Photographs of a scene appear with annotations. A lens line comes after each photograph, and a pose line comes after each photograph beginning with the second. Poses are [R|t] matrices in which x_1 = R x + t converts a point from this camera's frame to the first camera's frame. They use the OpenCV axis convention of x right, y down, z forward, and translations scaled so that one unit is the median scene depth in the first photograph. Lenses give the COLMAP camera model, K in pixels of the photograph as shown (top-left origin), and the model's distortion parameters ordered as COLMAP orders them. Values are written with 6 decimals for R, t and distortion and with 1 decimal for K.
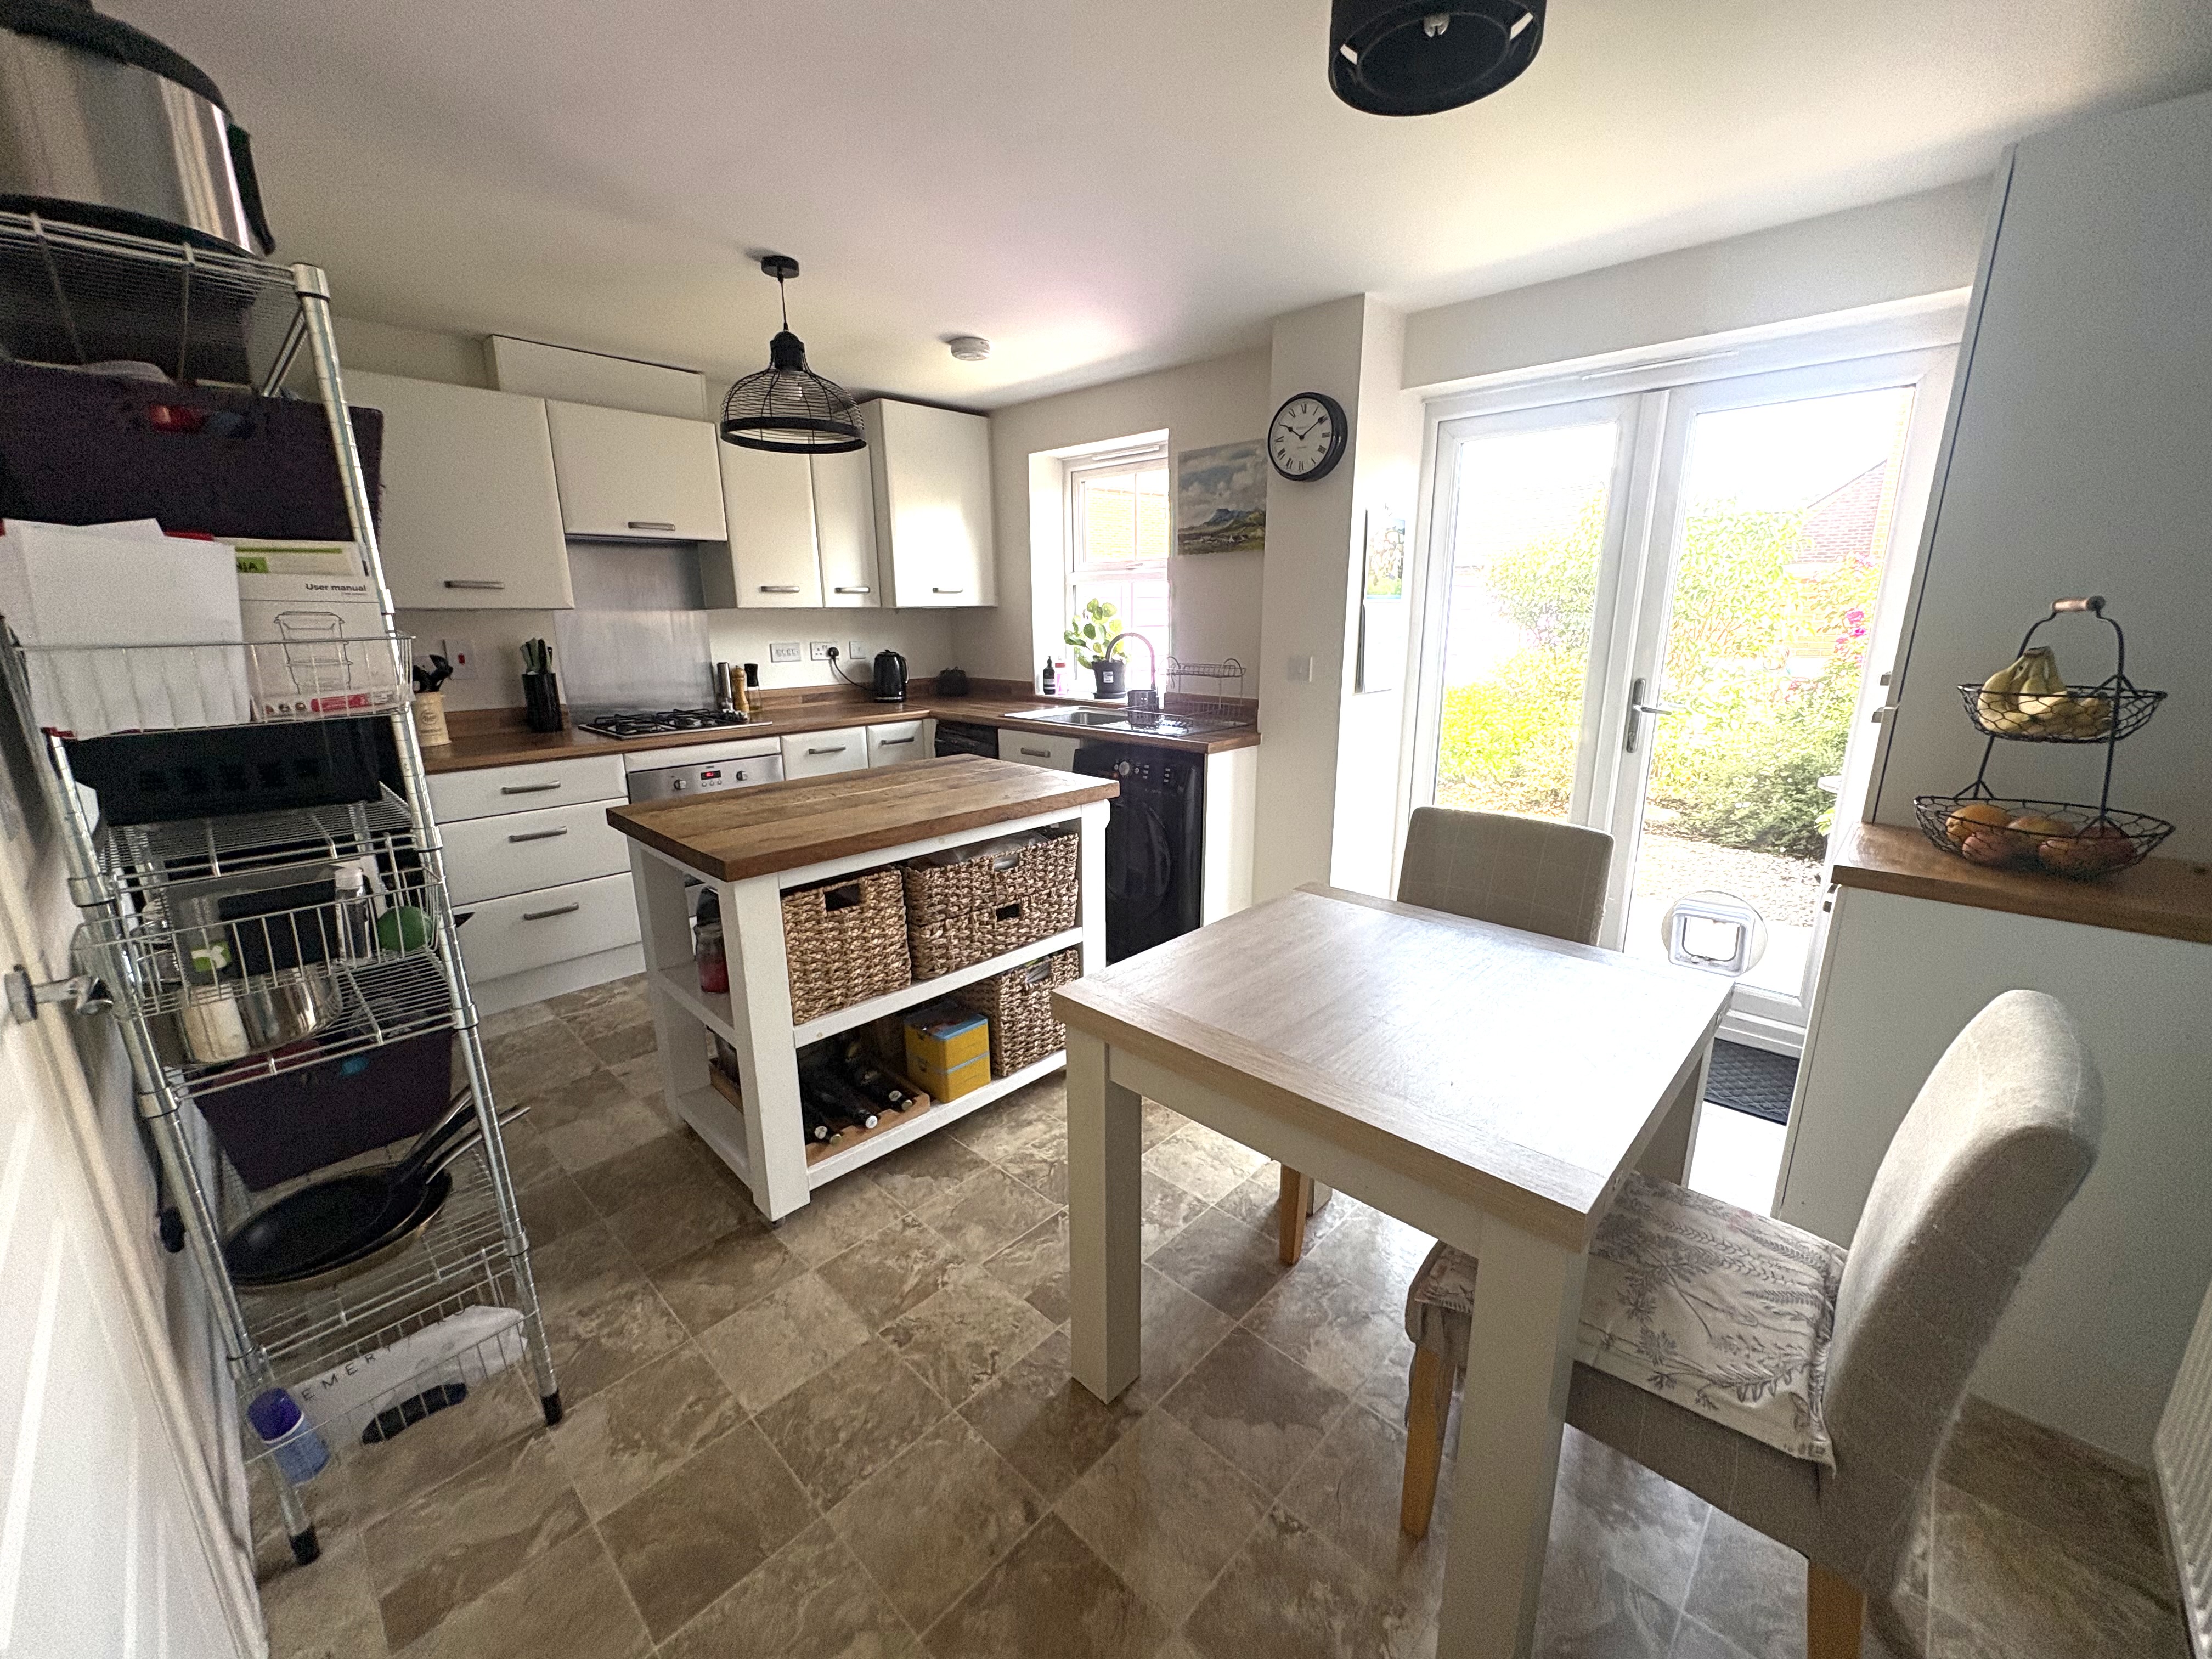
lens RADIAL K [[885.8, 0, 1106.0], [0, 885.8, 829.5], [0, 0, 1]] dist [-0.000122, -0.000577]
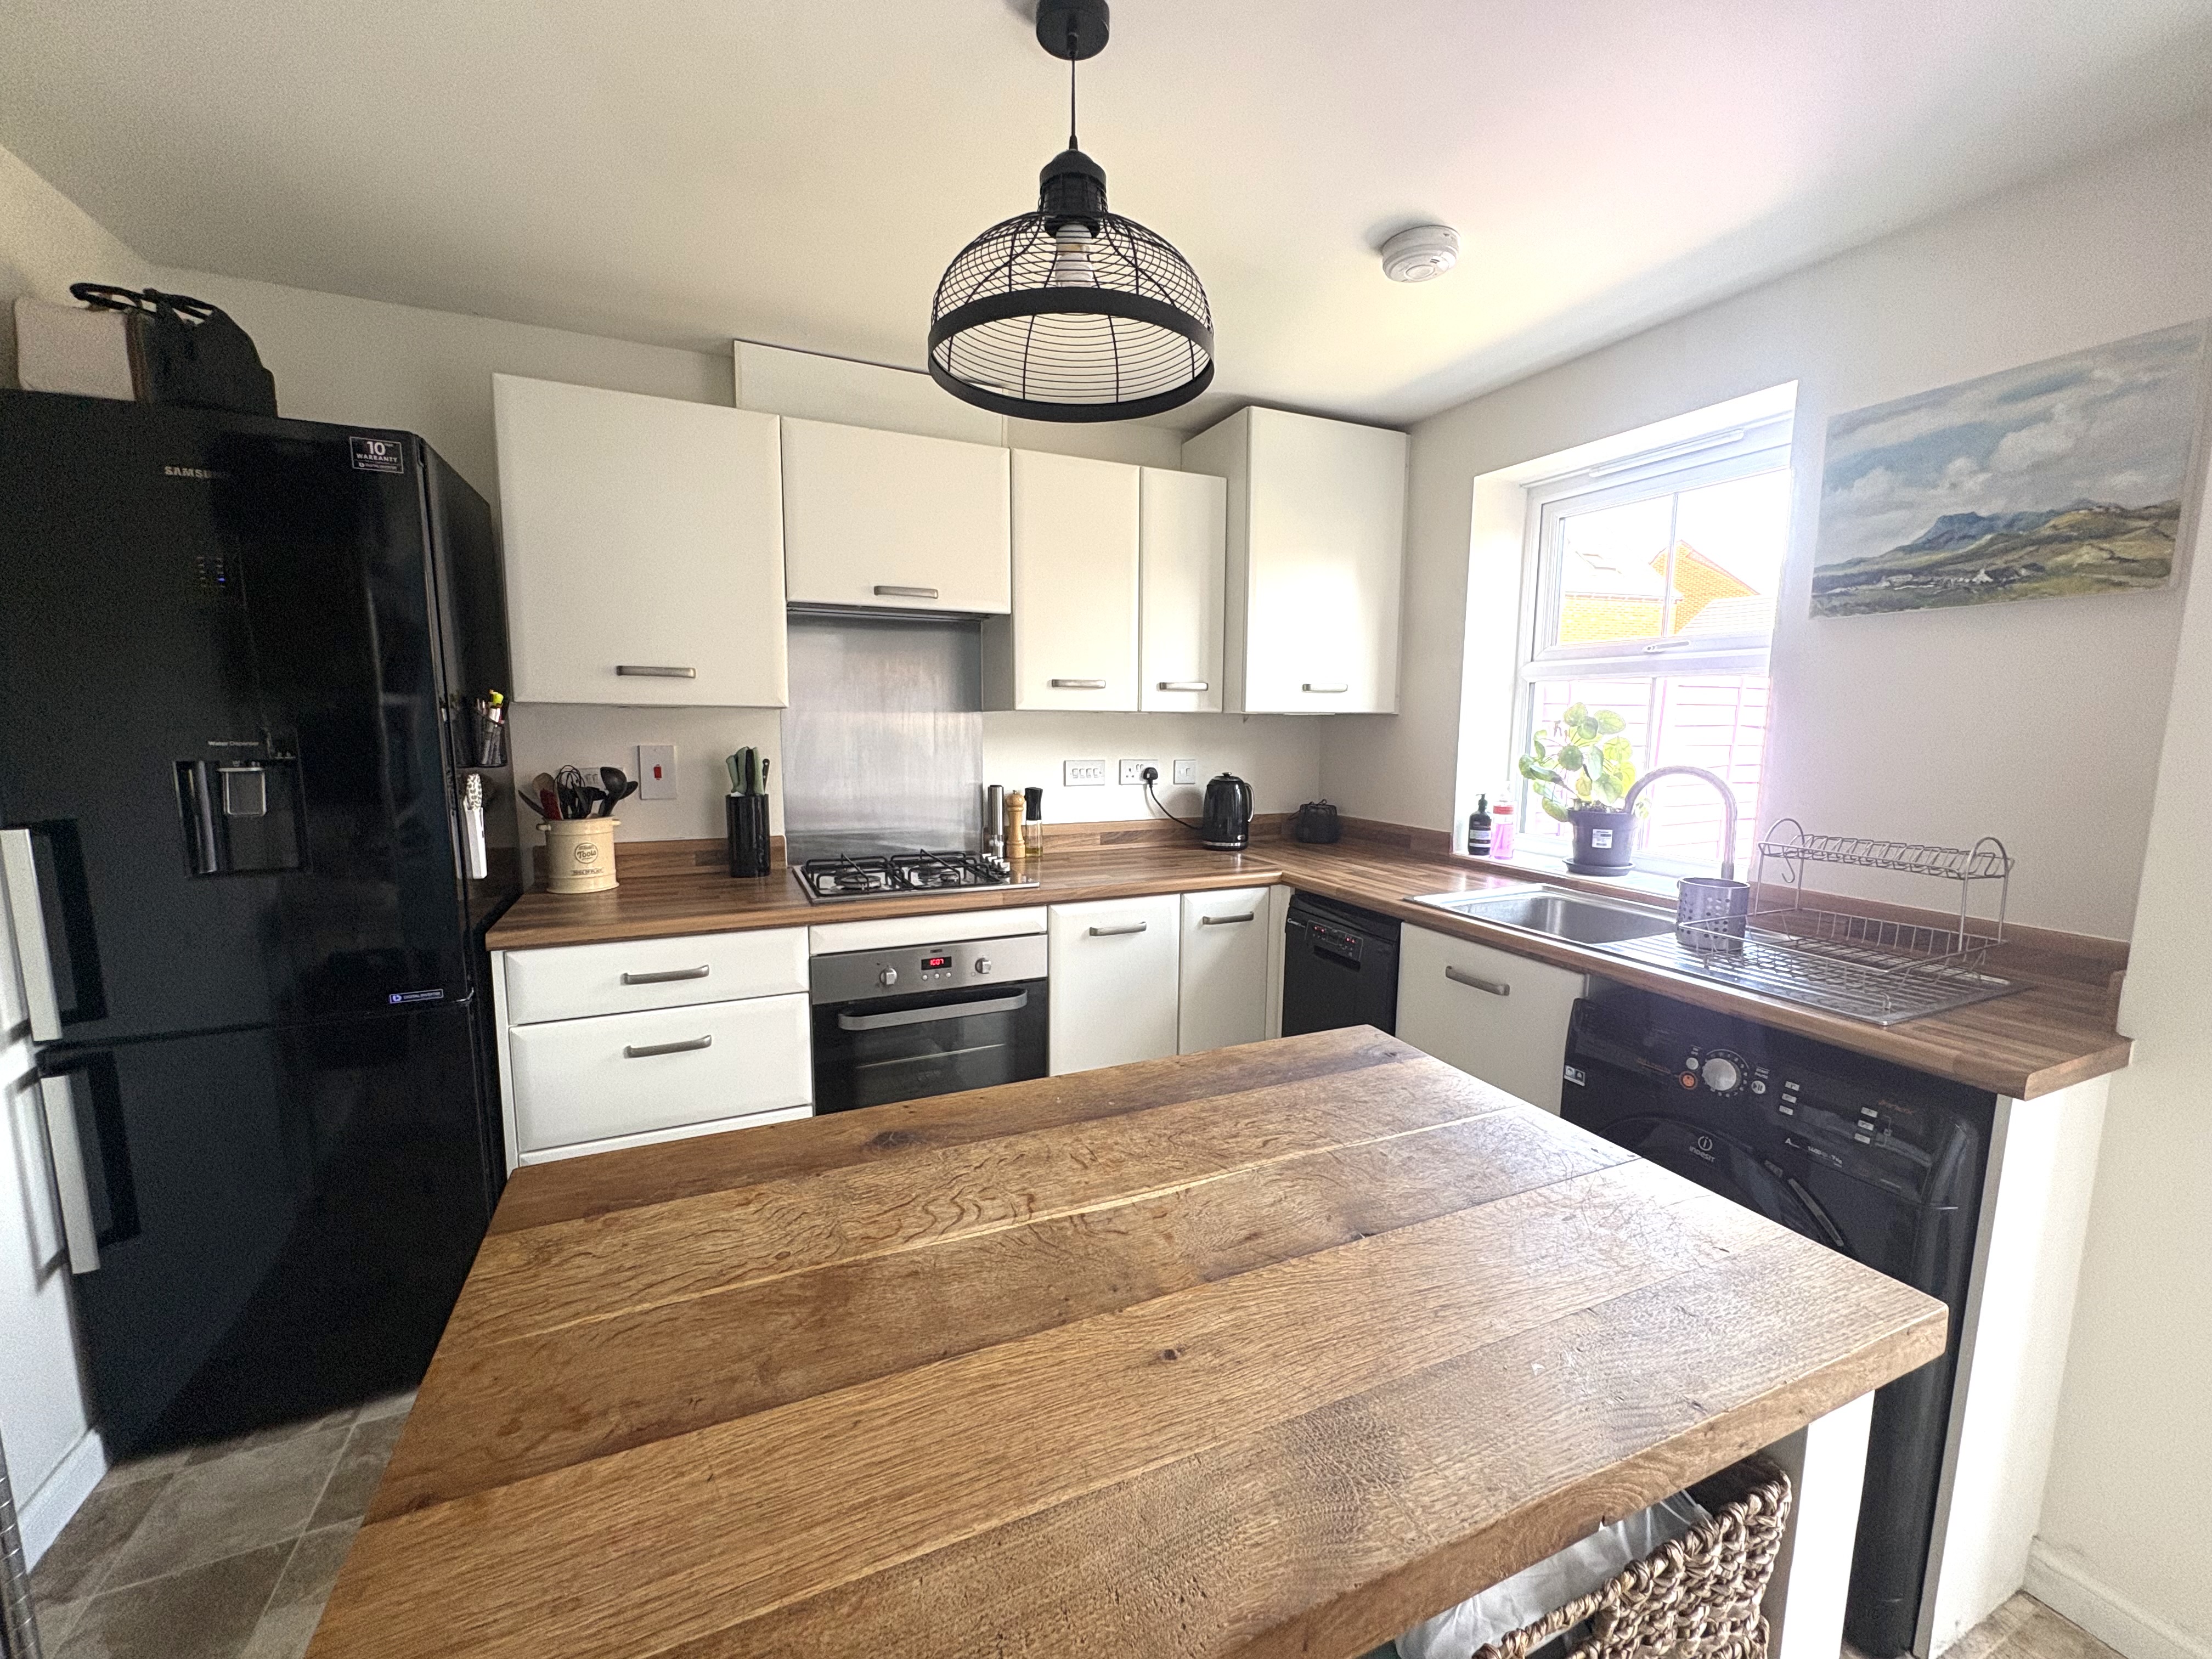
lens RADIAL K [[885.8, 0, 1106.0], [0, 885.8, 829.5], [0, 0, 1]] dist [-0.000122, -0.000577]
pose [[0.928804, 0.062600, -0.365246, -0.093390], [-0.105018, 0.989686, -0.097432, -0.096918], [0.355379, 0.128853, 0.925798, 0.393140]]
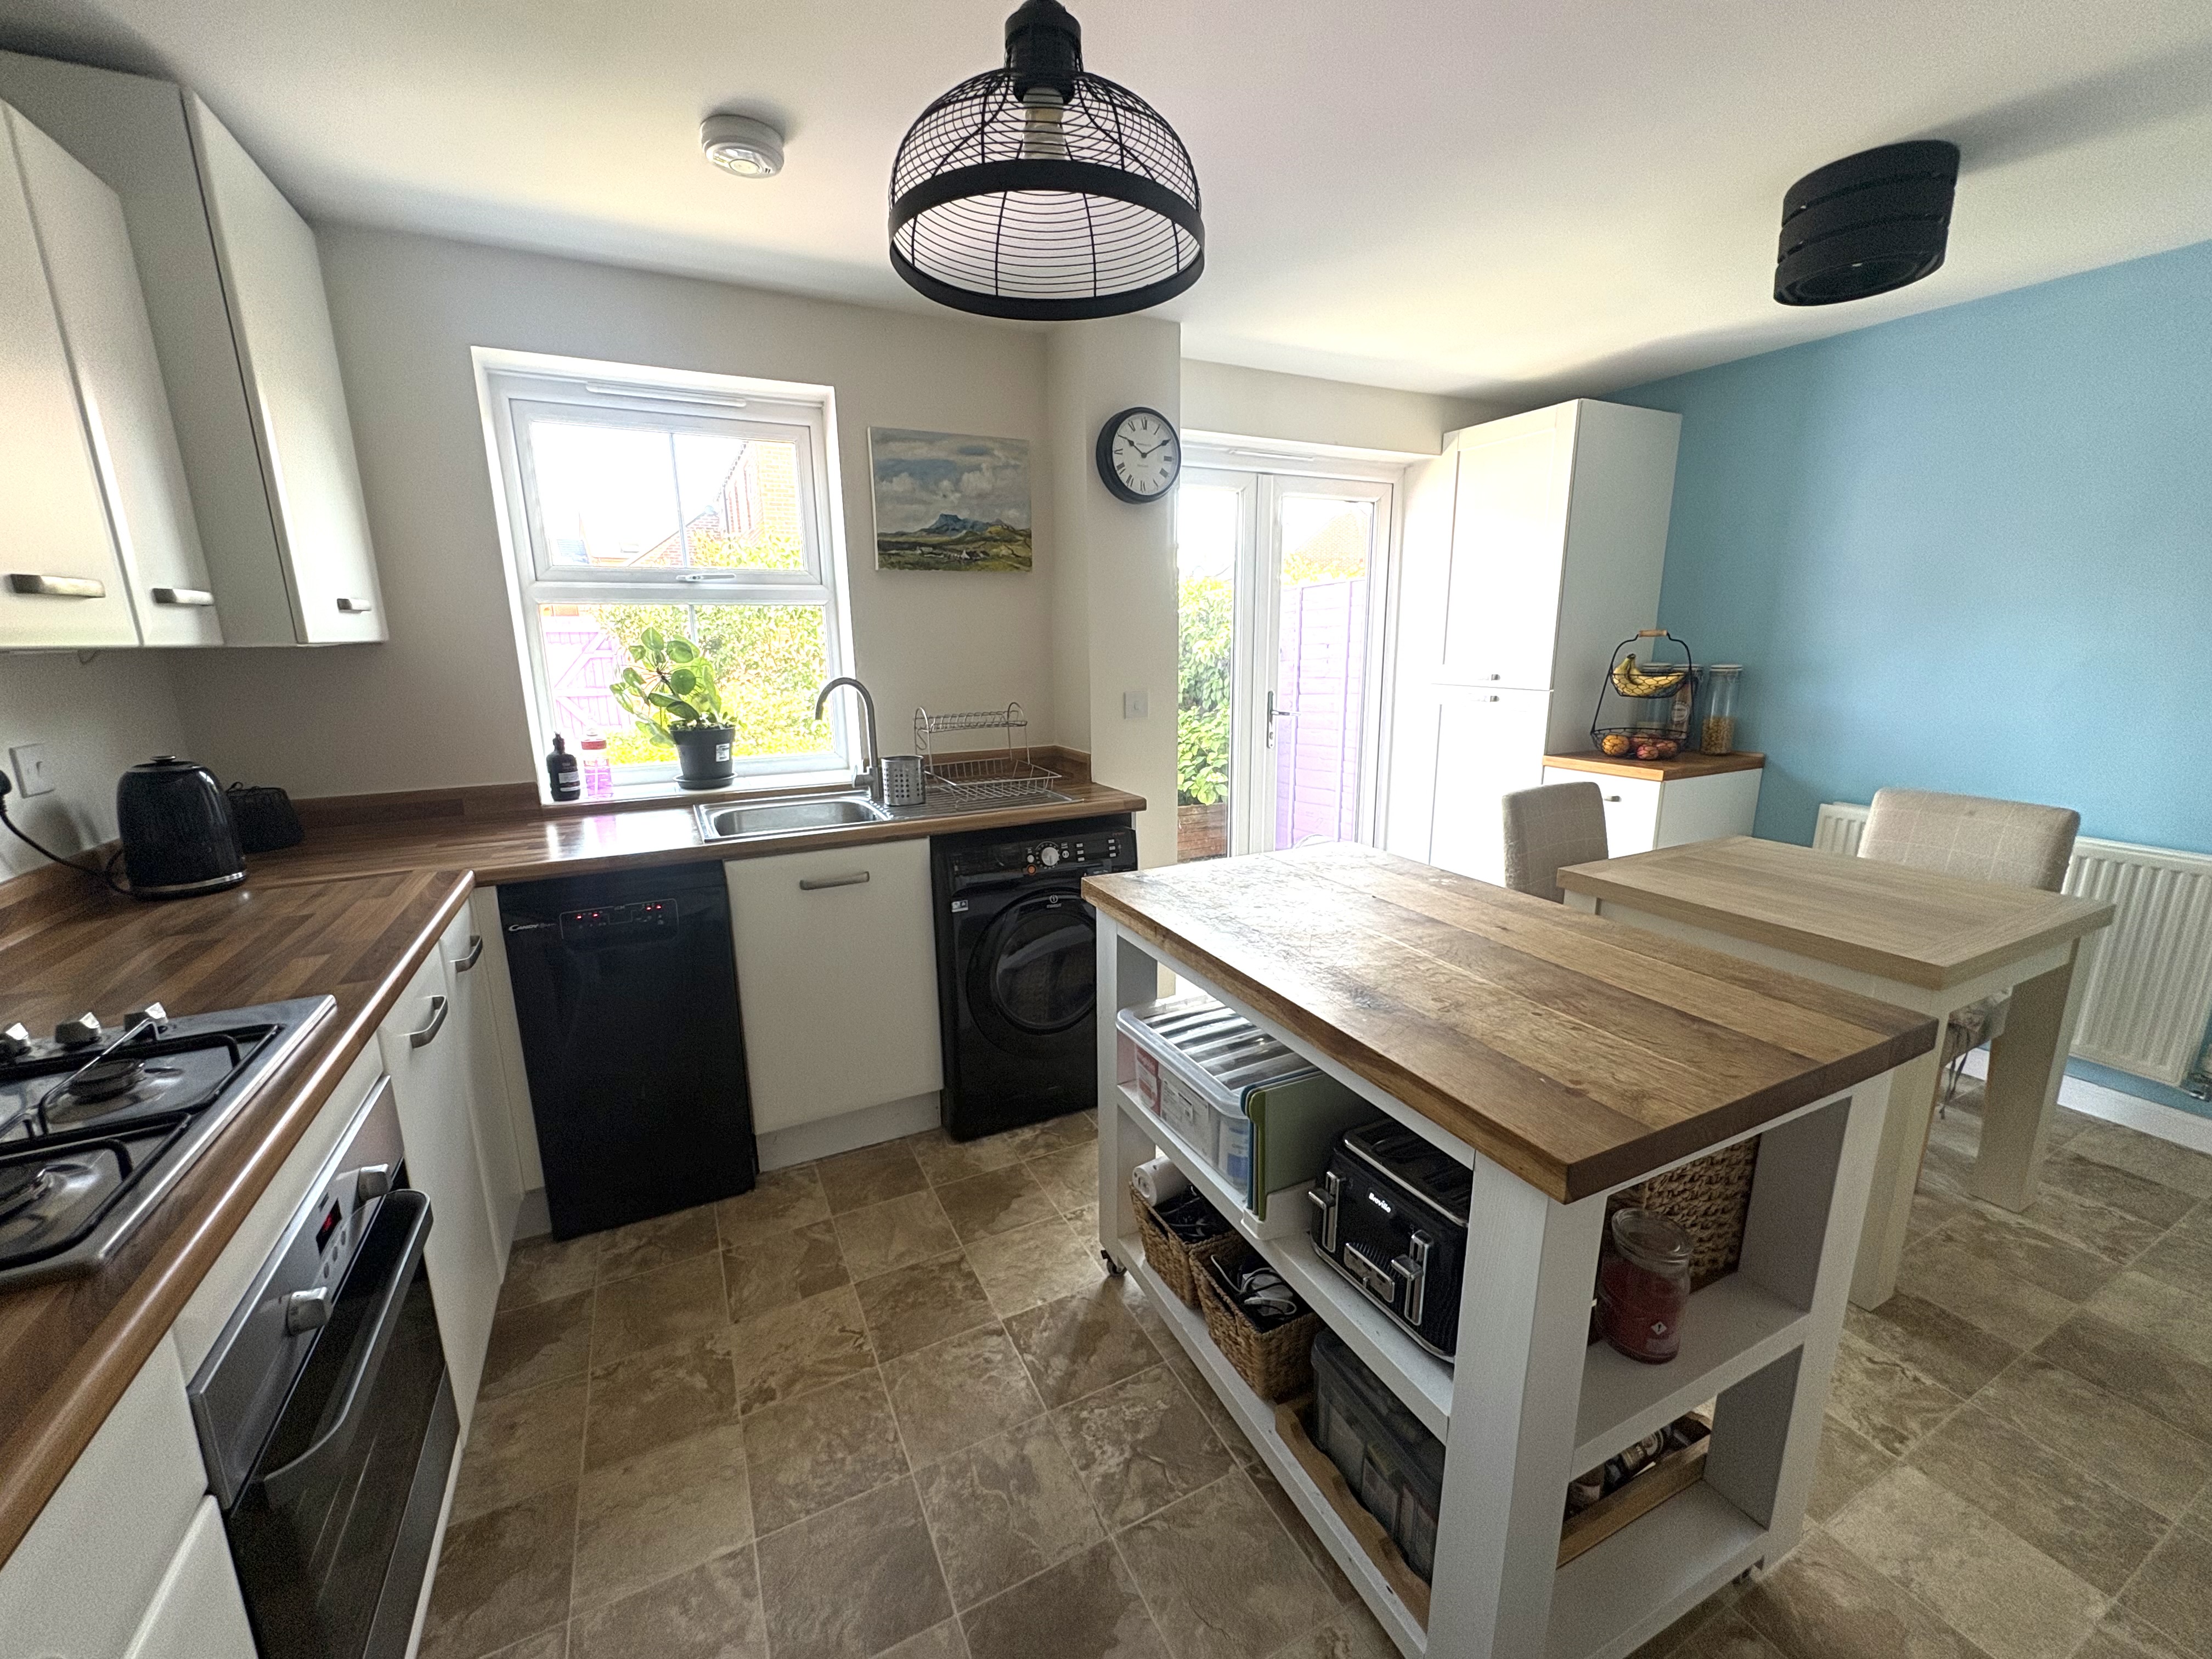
lens RADIAL K [[881.8, 0, 1108.5], [0, 881.8, 828.7], [0, 0, 1]] dist [0.001002, 0.000583]
pose [[0.331173, -0.202296, 0.921630, -0.536626], [0.236742, 0.963318, 0.126377, -0.145676], [-0.913388, 0.176336, 0.366917, 0.575866]]
